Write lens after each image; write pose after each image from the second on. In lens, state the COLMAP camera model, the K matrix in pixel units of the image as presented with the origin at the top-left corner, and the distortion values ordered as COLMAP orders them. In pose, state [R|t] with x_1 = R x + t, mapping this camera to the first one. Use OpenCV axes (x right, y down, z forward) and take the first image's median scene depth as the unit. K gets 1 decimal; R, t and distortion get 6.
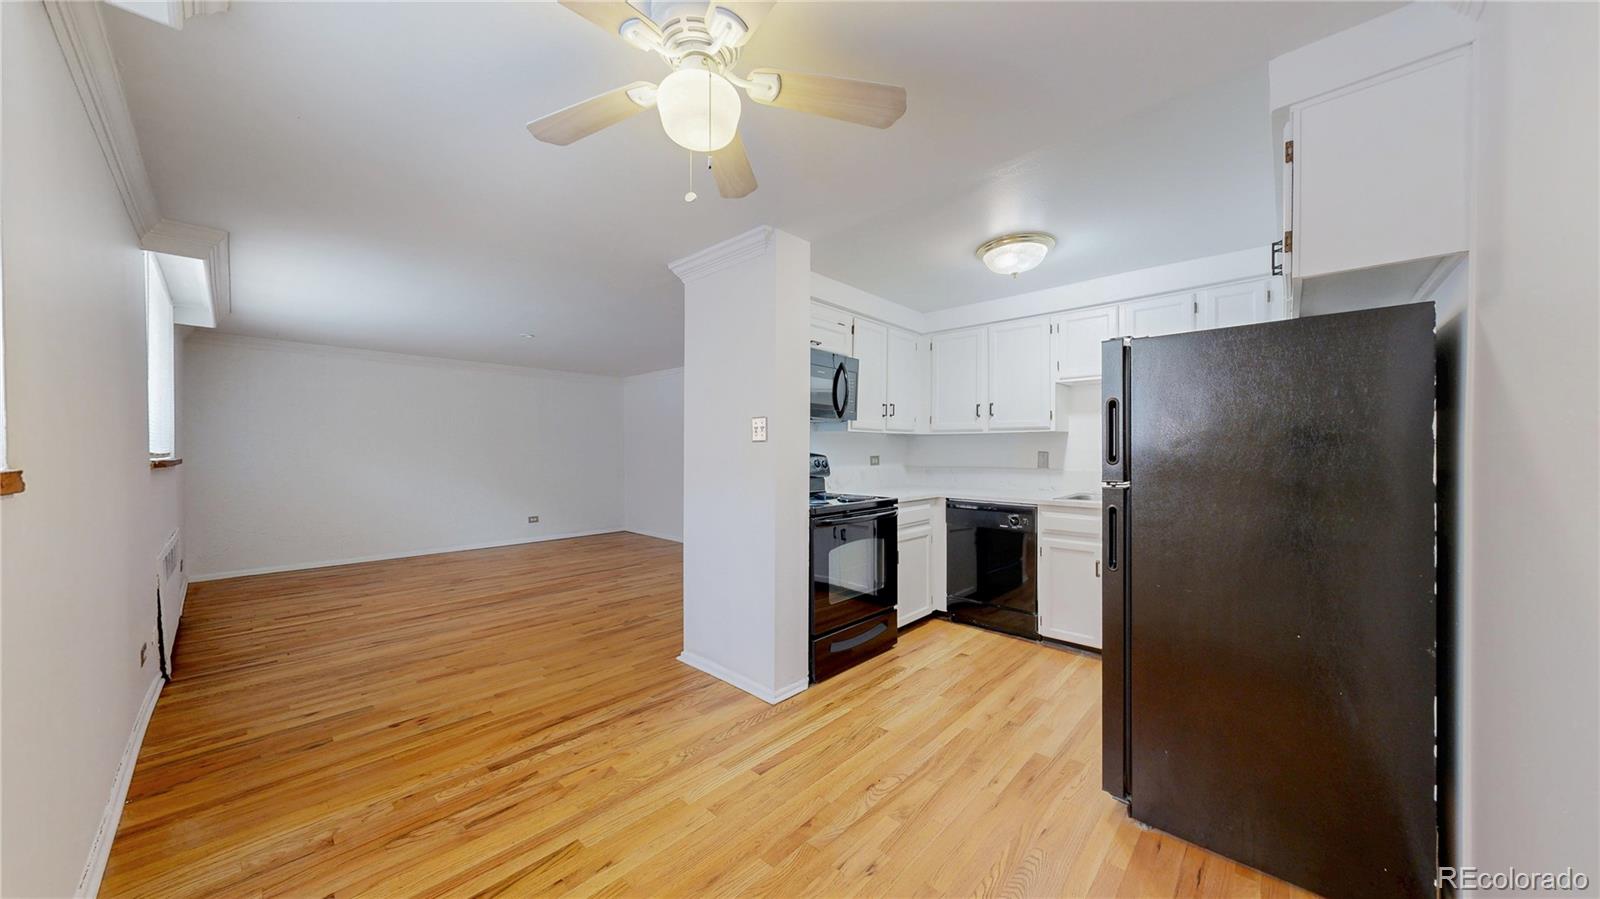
lens RADIAL K [[532.9, 0, 799.3], [0, 532.9, 454.3], [0, 0, 1]] dist [0.000049, 0.000060]
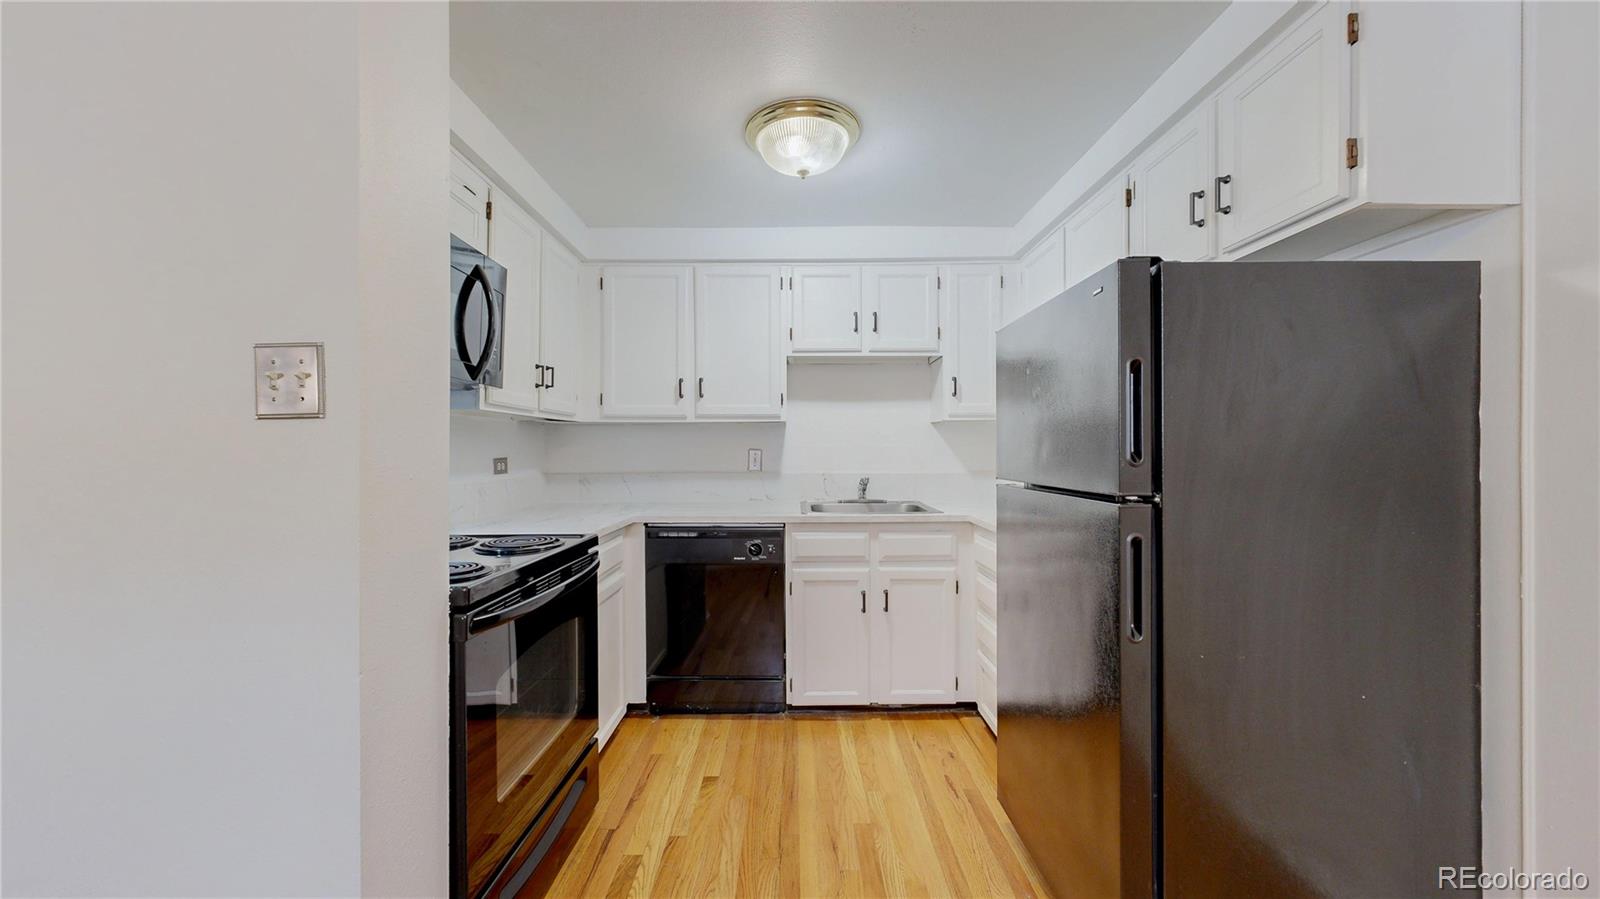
lens RADIAL K [[583.4, 0, 796.0], [0, 583.4, 454.3], [0, 0, 1]] dist [-0.004517, -0.000002]
pose [[0.726768, -0.009236, 0.686821, -0.075494], [0.007767, 0.999956, 0.005228, -0.001582], [-0.686839, 0.001535, 0.726808, 0.424974]]
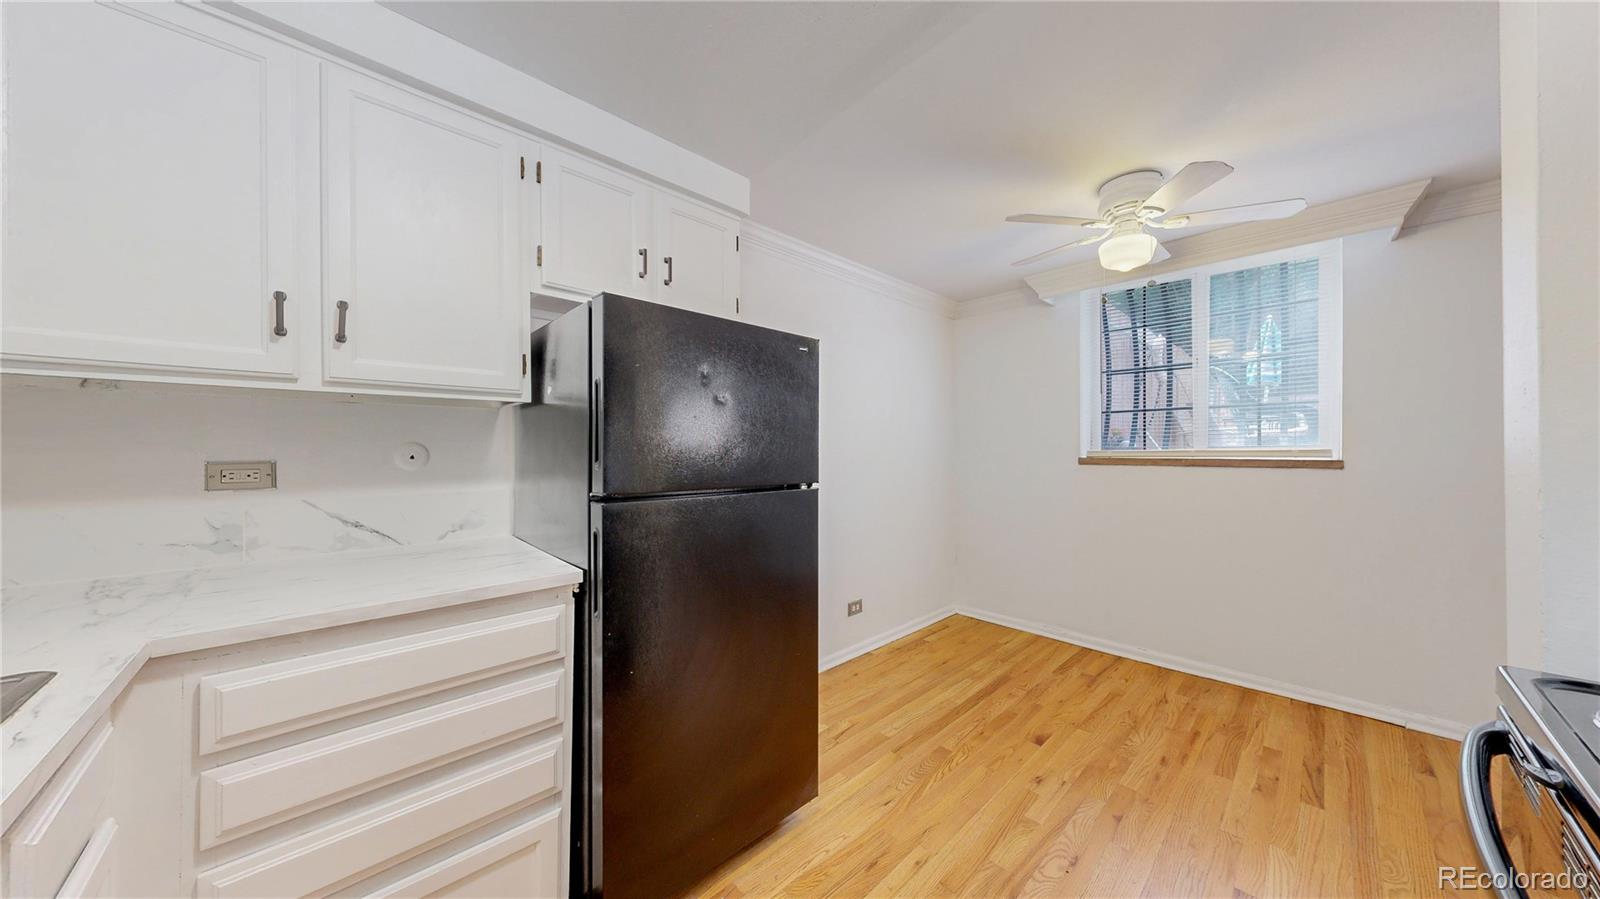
lens RADIAL K [[505.3, 0, 803.0], [0, 505.3, 452.3], [0, 0, 1]] dist [0.000390, 0.000020]
pose [[-0.998728, -0.002739, 0.050339, 0.300146], [-0.002431, 0.999978, 0.006180, -0.004843], [-0.050355, 0.006050, -0.998713, 1.050104]]
